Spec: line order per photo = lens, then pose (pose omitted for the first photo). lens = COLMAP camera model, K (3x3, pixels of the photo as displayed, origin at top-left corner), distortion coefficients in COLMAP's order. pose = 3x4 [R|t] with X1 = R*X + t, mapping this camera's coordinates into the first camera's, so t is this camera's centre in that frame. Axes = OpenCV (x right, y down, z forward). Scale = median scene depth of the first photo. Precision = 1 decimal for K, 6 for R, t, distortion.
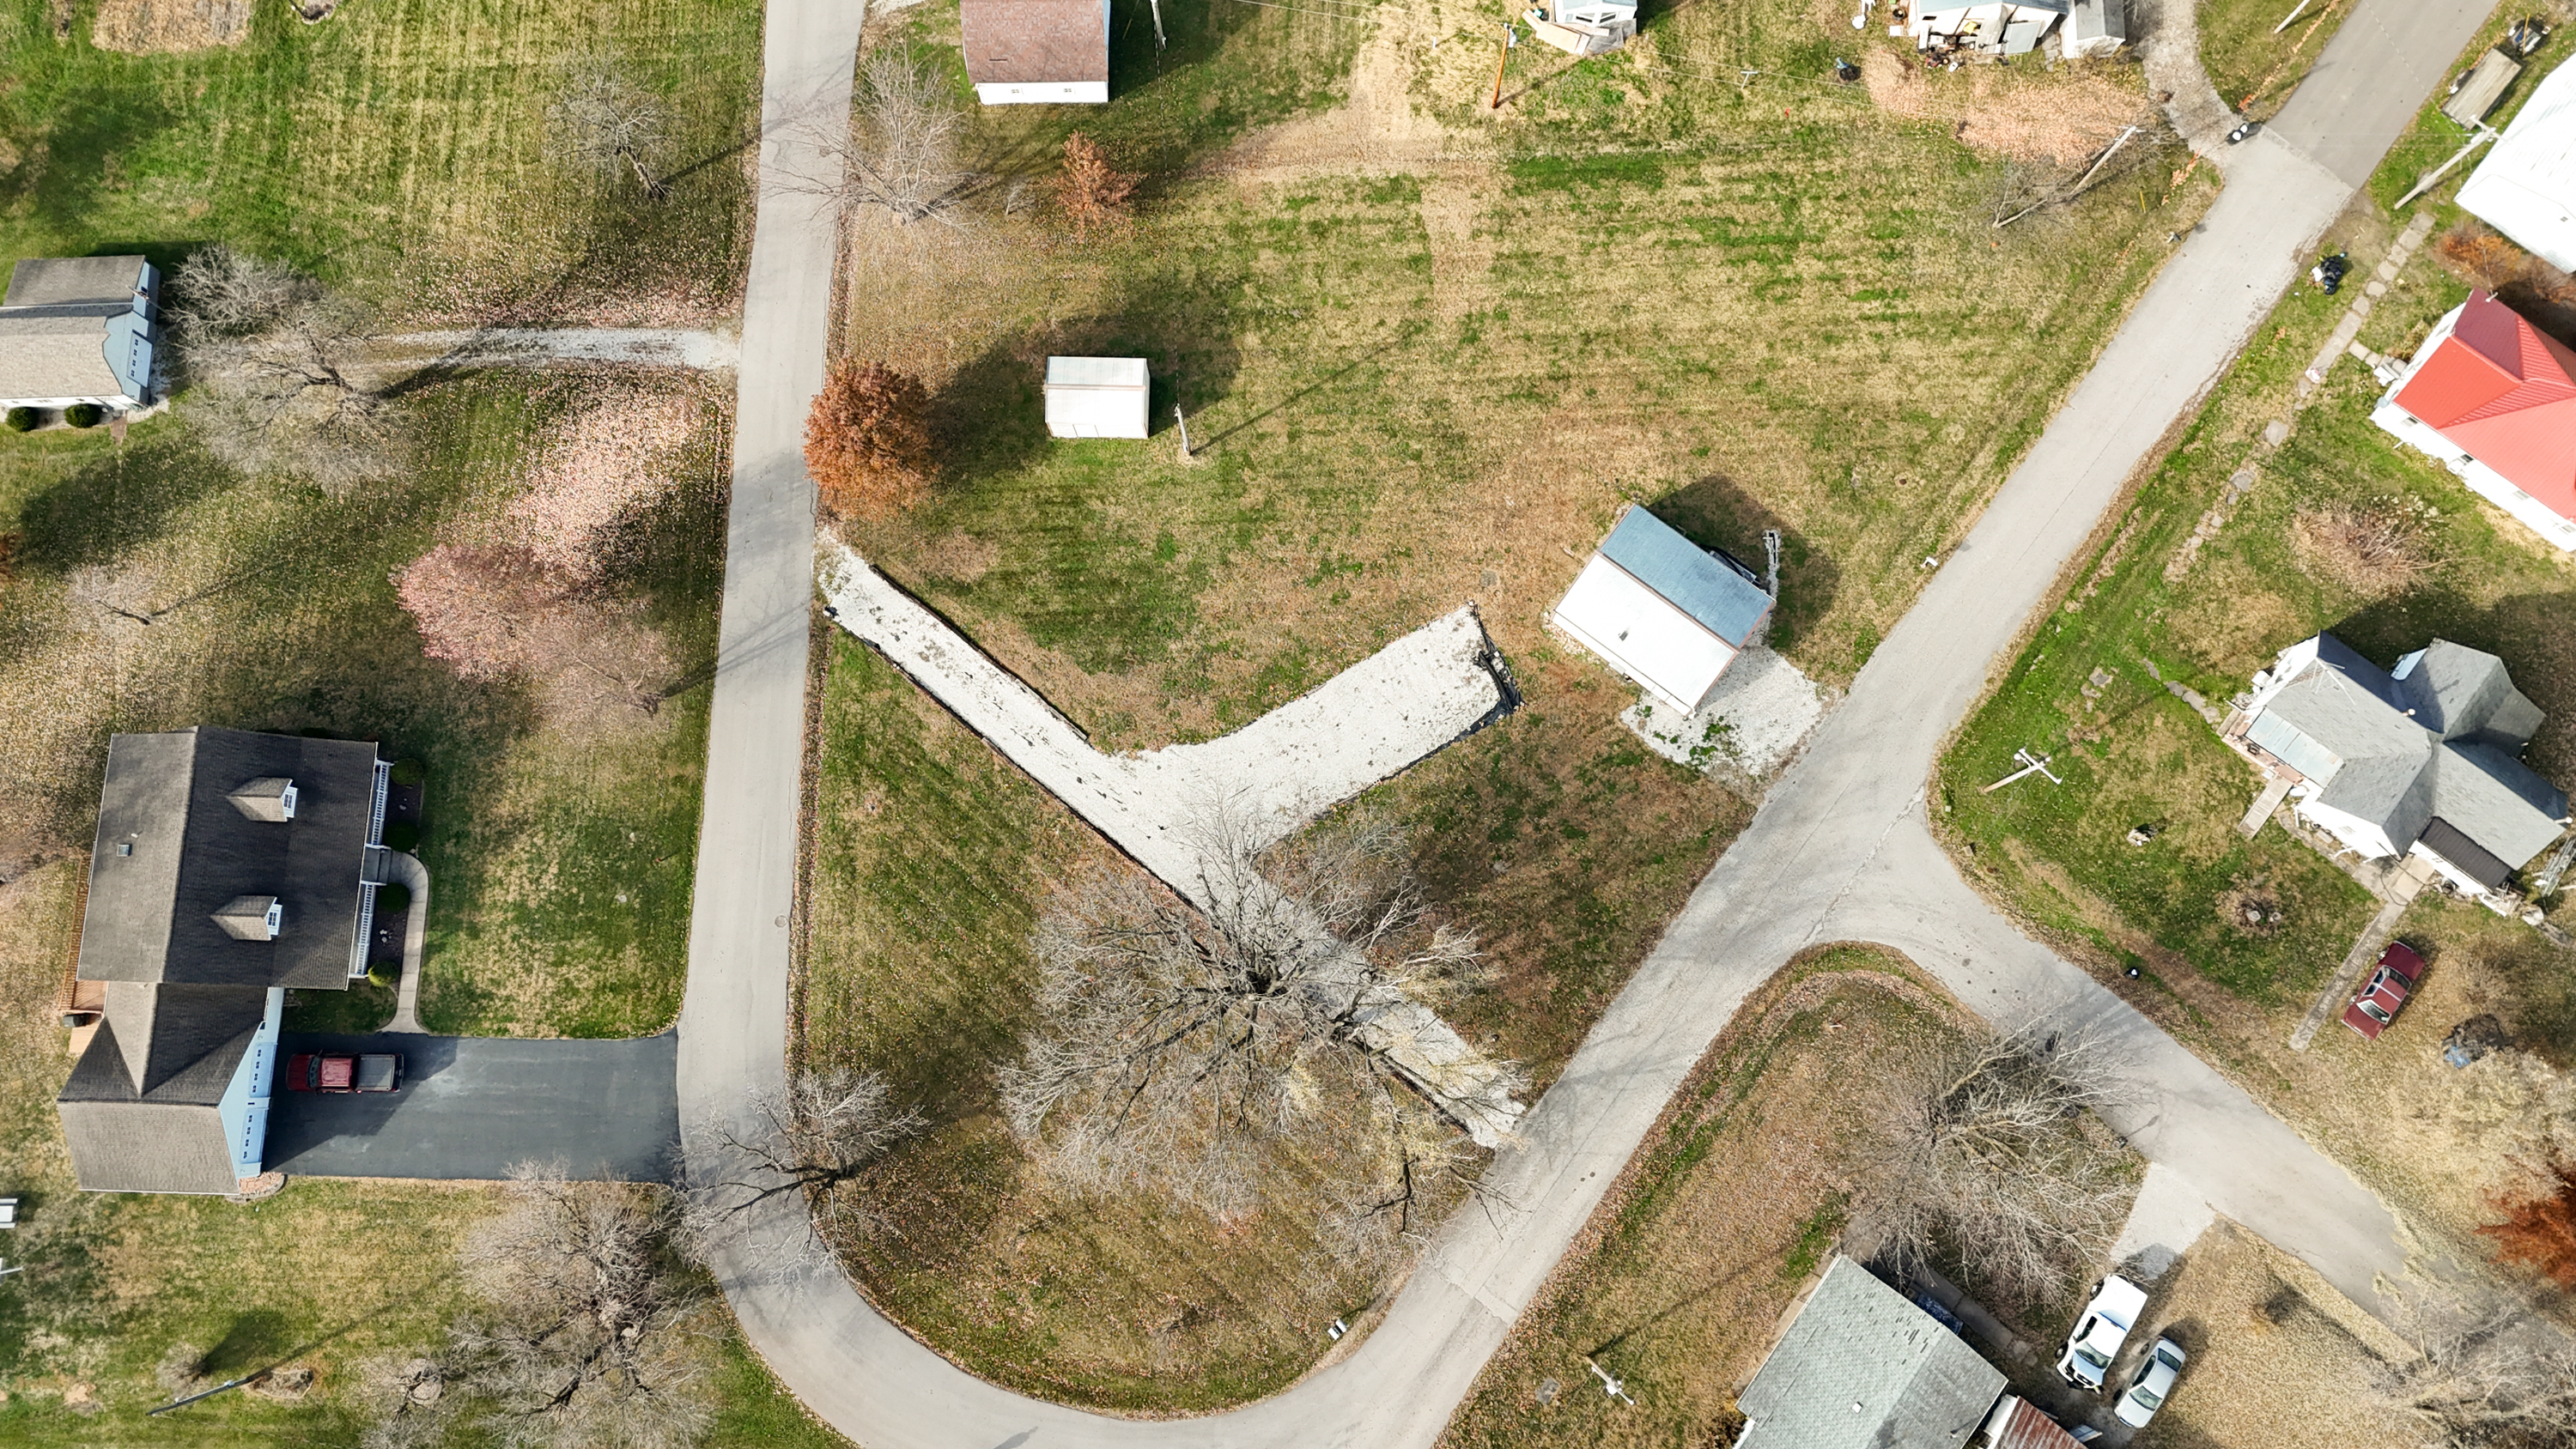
lens RADIAL K [[1882.9, 0, 1296.2], [0, 1882.9, 726.4], [0, 0, 1]] dist [0.084722, -0.086919]
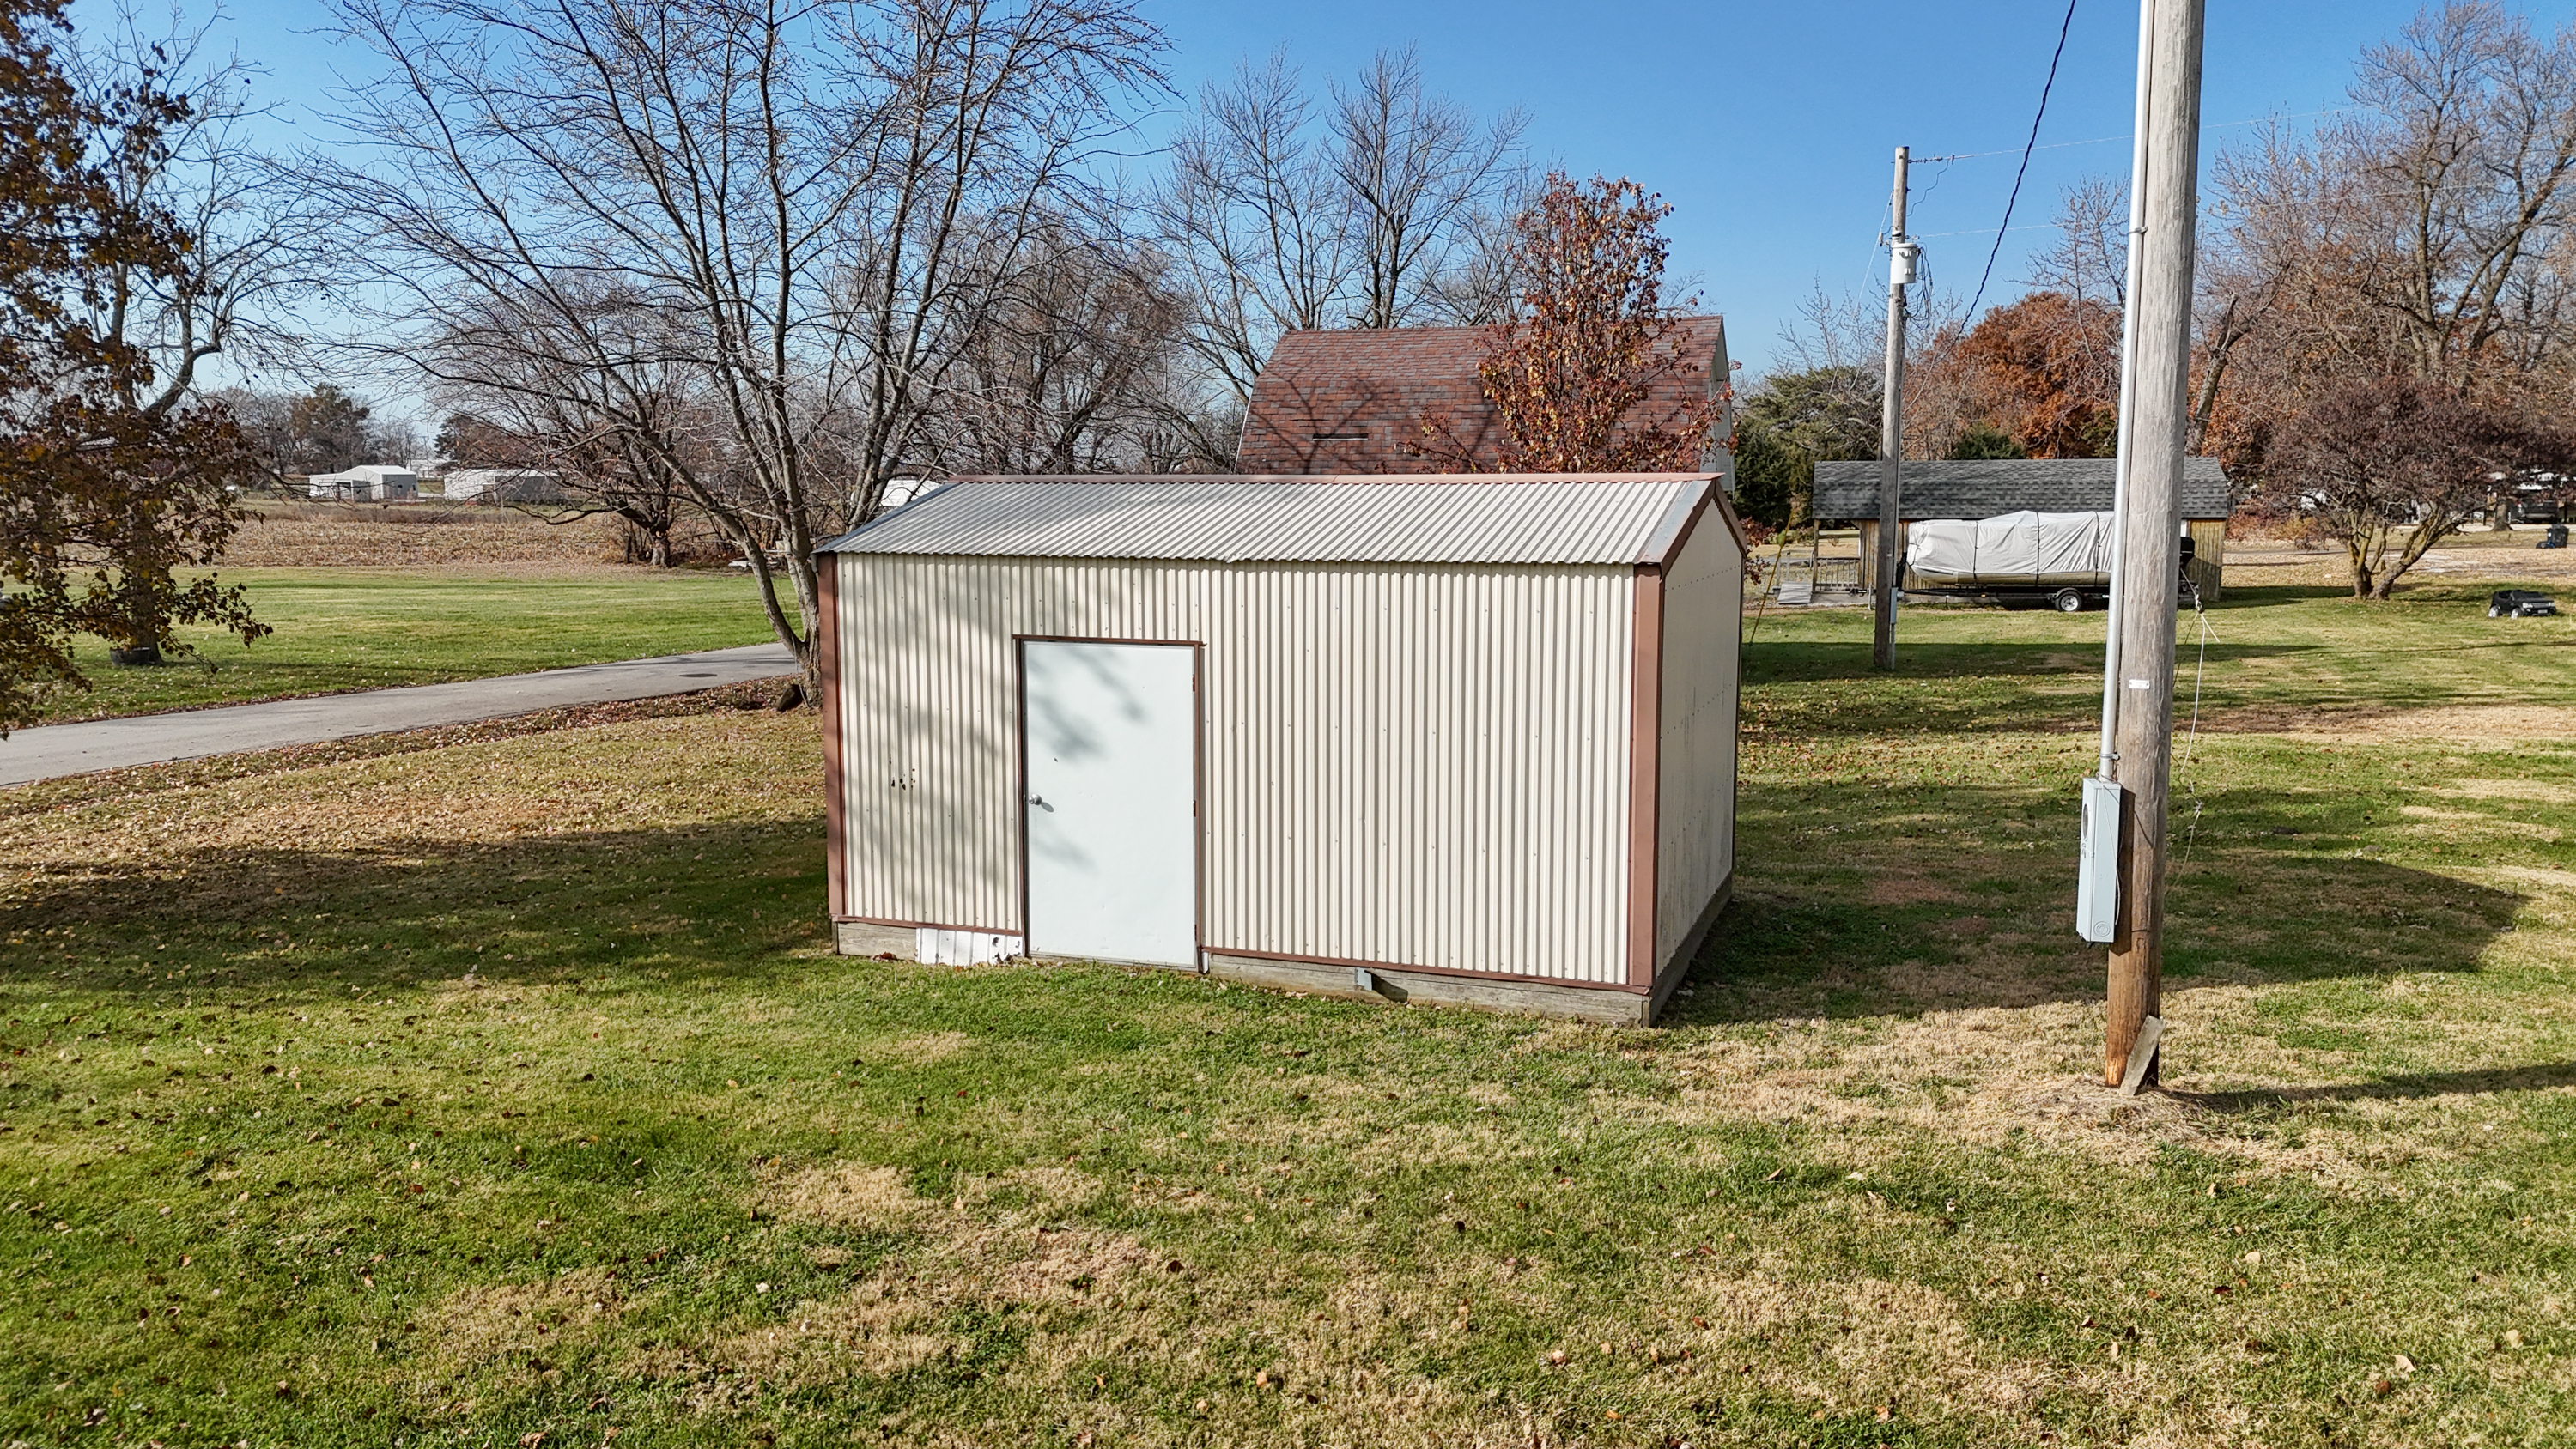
lens RADIAL K [[1882.9, 0, 1290.0], [0, 1882.9, 720.4], [0, 0, 1]] dist [0.084722, -0.086919]
pose [[0.944720, 0.054410, -0.323332, -0.067037], [-0.324677, 0.292714, -0.899391, -0.063102], [0.045707, 0.954651, 0.294198, 0.978613]]
